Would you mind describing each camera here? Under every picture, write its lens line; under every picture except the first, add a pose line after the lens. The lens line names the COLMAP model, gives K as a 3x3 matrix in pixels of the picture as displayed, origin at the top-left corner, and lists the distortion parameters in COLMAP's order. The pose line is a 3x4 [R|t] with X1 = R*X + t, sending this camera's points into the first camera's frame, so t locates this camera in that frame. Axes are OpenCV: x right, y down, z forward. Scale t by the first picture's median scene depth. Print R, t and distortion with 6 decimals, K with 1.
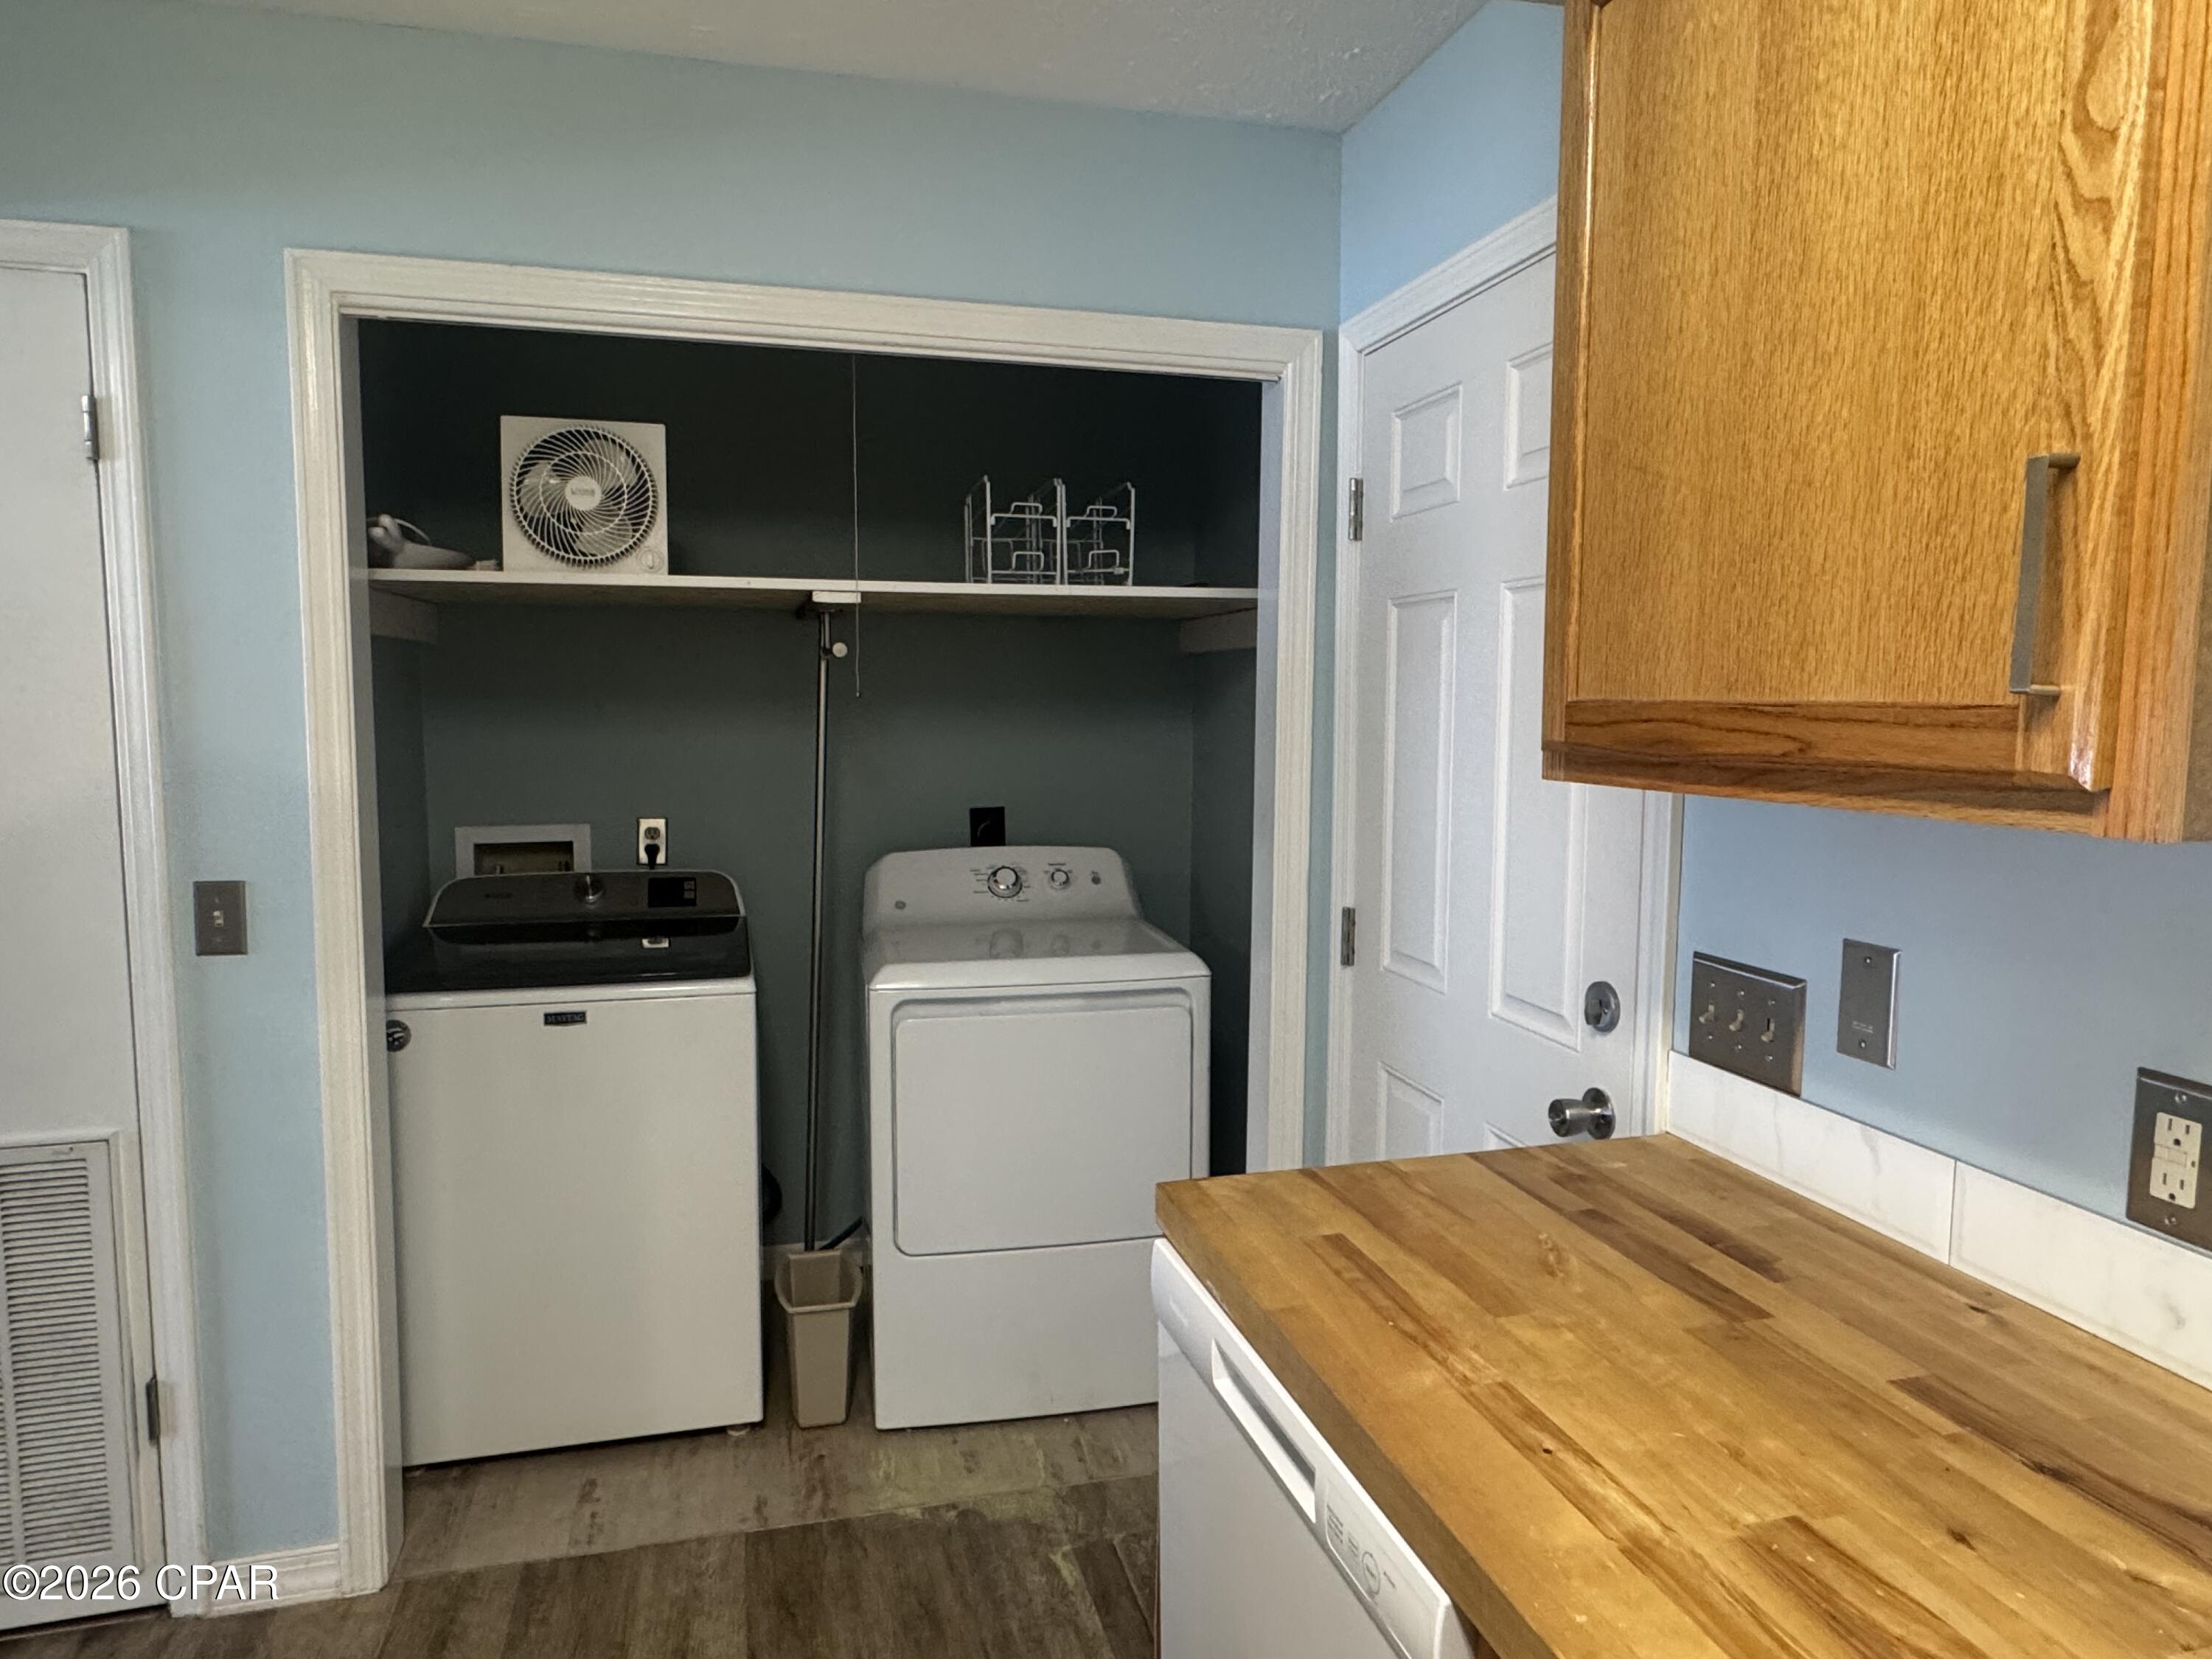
lens RADIAL K [[1359.7, 0, 1106.0], [0, 1359.7, 829.5], [0, 0, 1]] dist [0.002330, 0.000569]
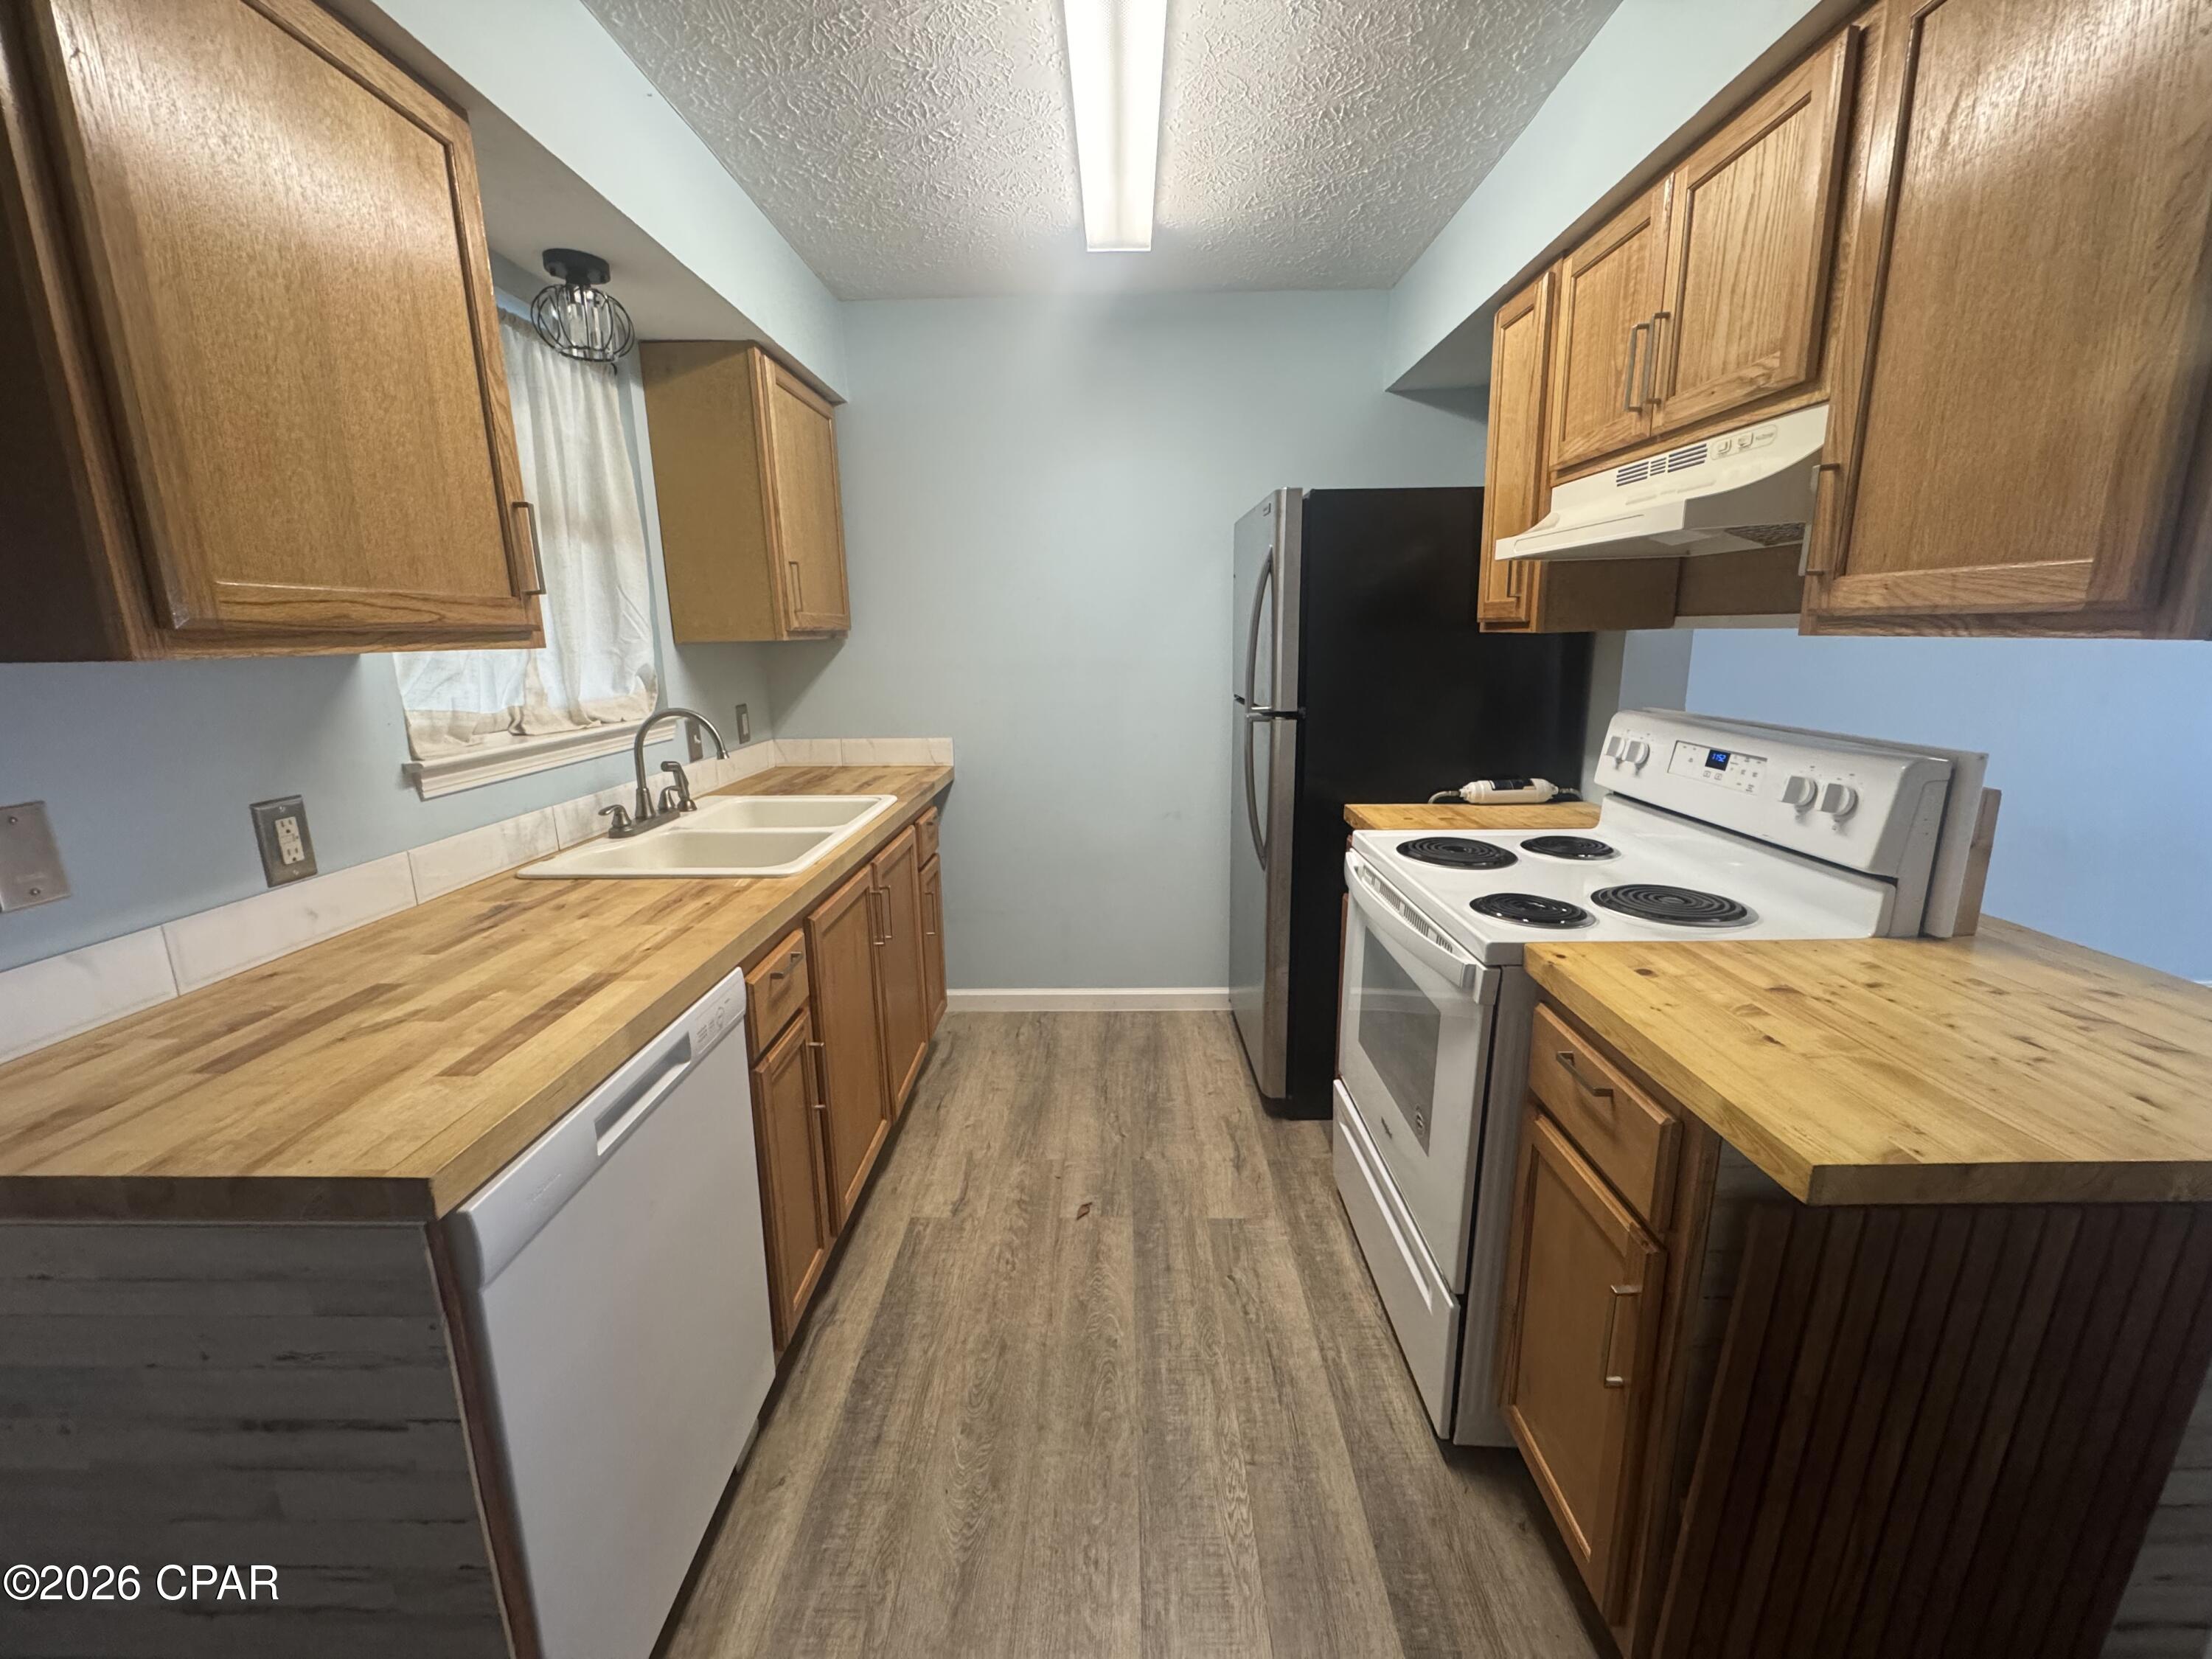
lens RADIAL K [[887.7, 0, 1103.7], [0, 887.7, 826.0], [0, 0, 1]] dist [0.000049, -0.000077]
pose [[-0.960826, -0.046905, 0.273155, -0.627955], [0.039849, 0.951955, 0.303633, -0.106906], [-0.274273, 0.302623, -0.912794, 1.709823]]
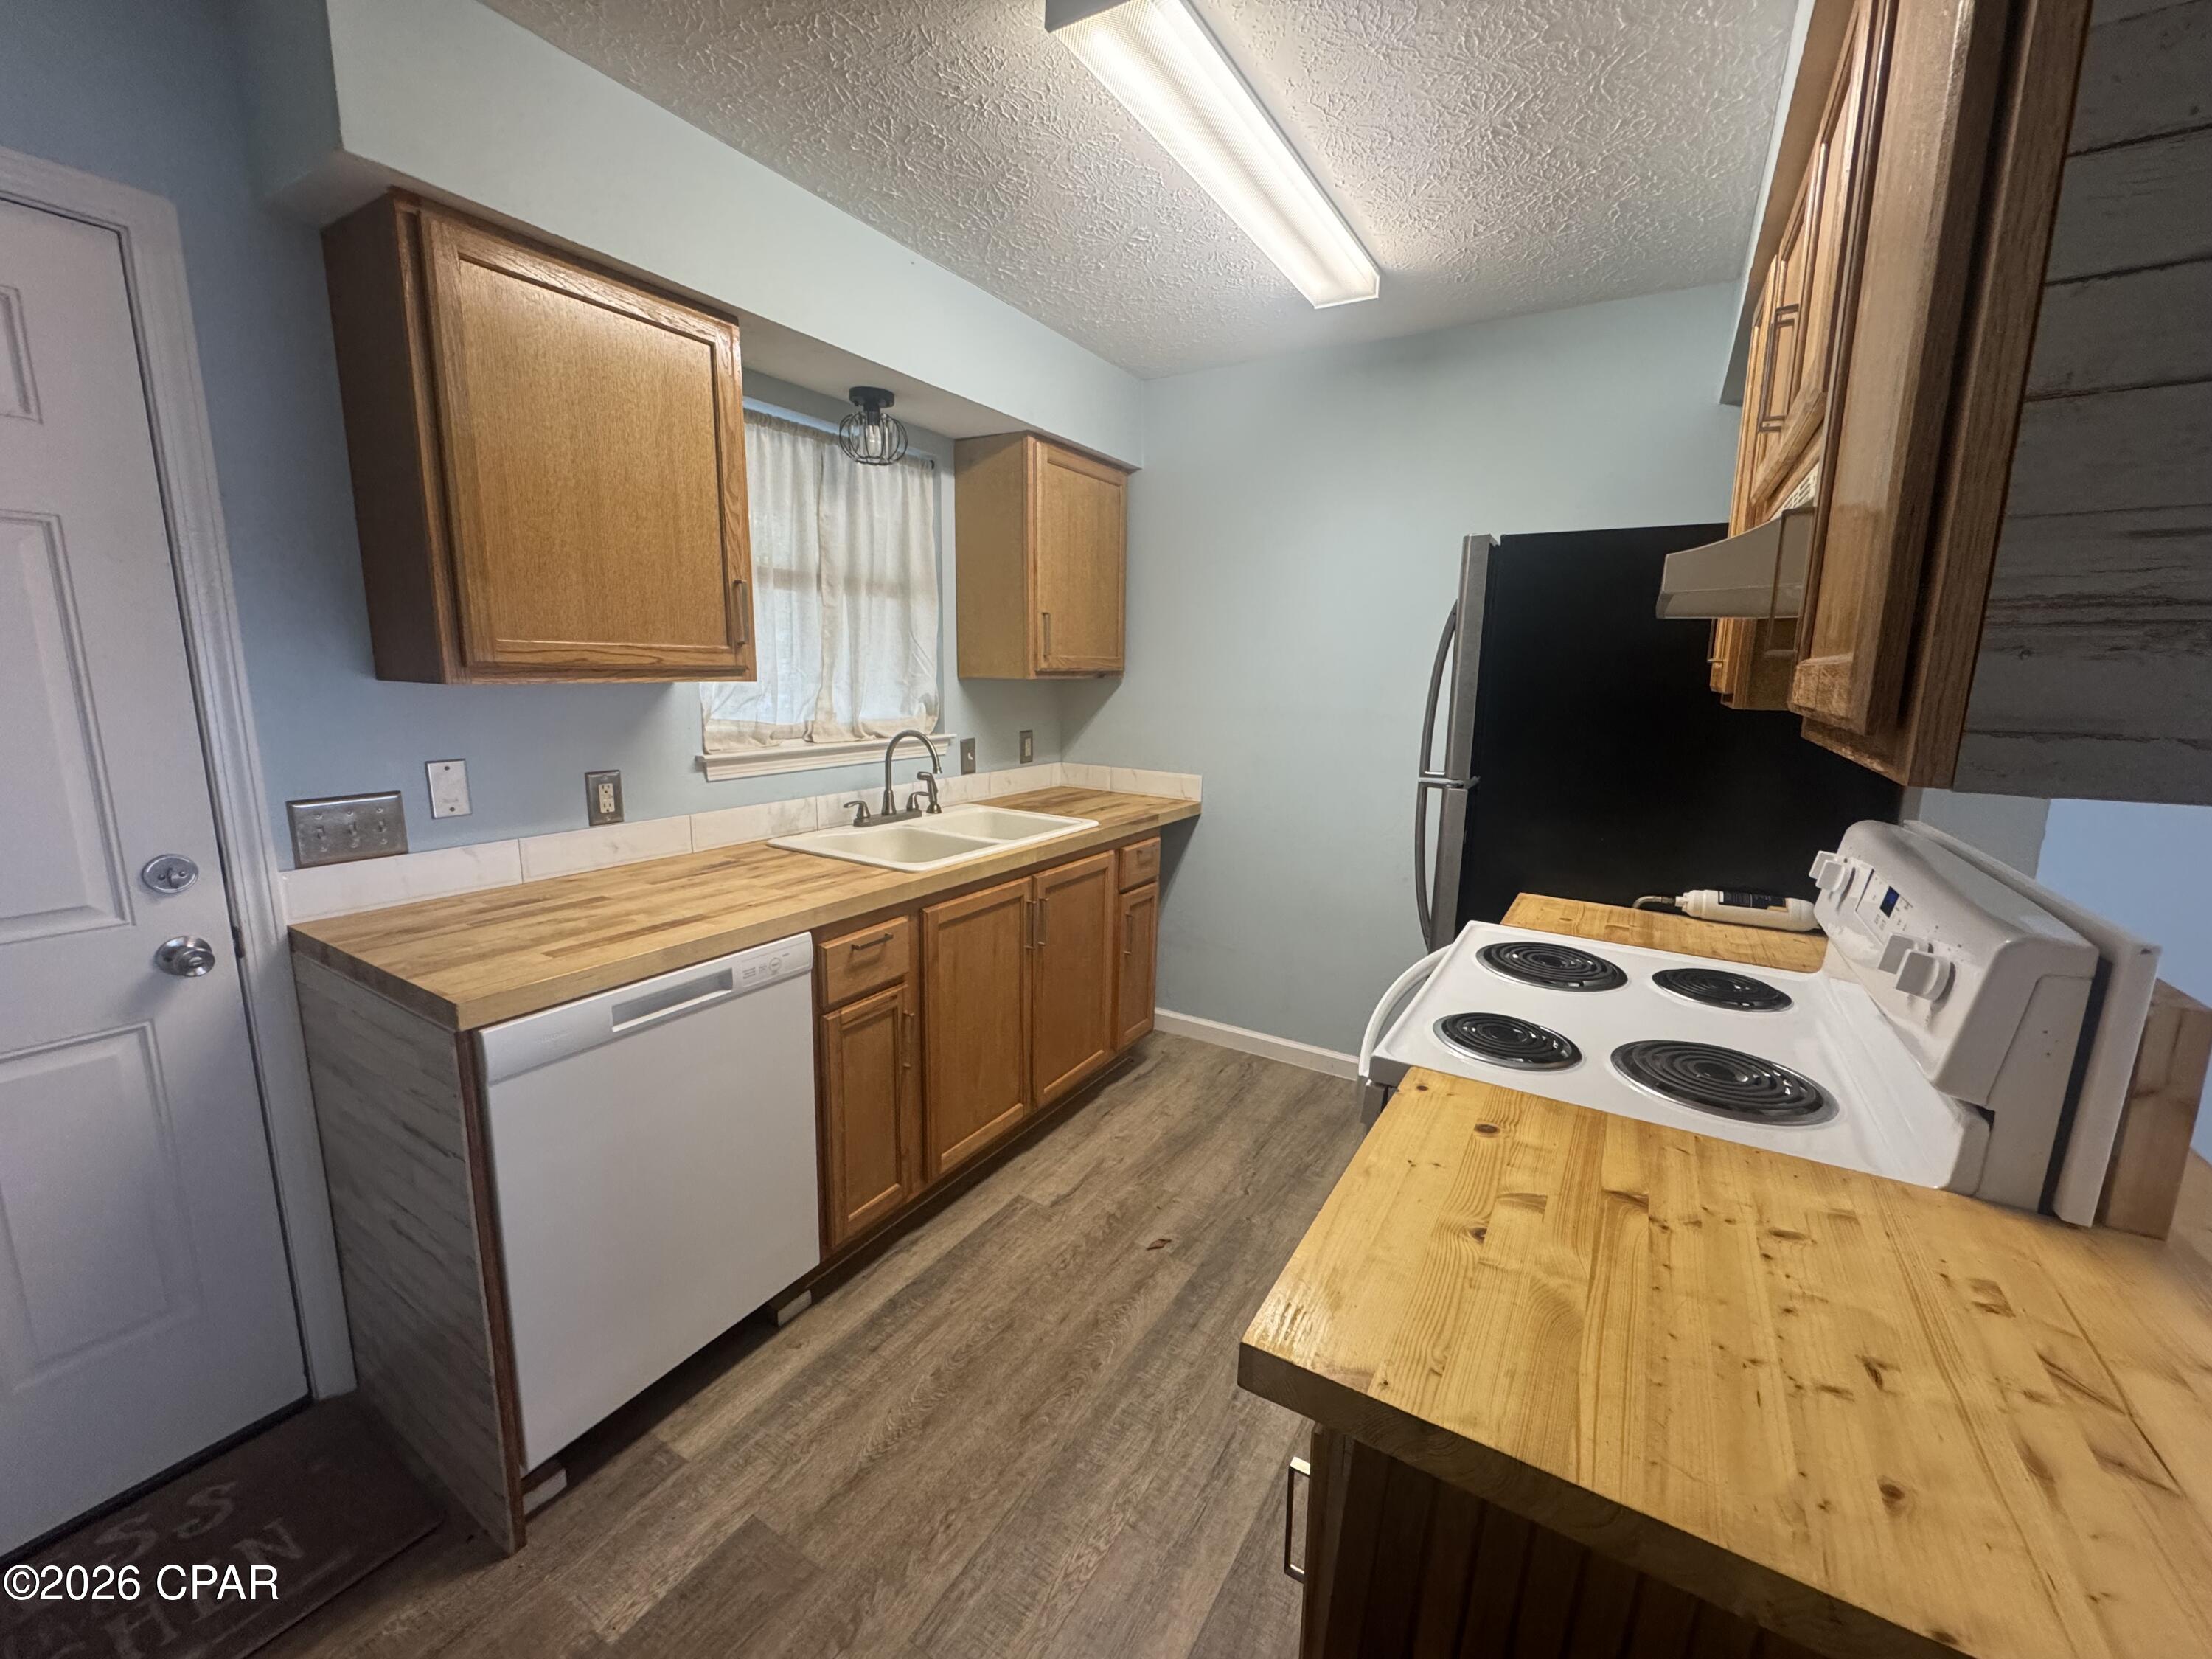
lens RADIAL K [[887.7, 0, 1103.7], [0, 887.7, 826.0], [0, 0, 1]] dist [0.000049, -0.000077]
pose [[-0.682592, -0.144358, 0.716400, -1.296788], [0.051790, 0.968276, 0.244458, -0.113851], [-0.728962, 0.203968, -0.653461, 1.397980]]
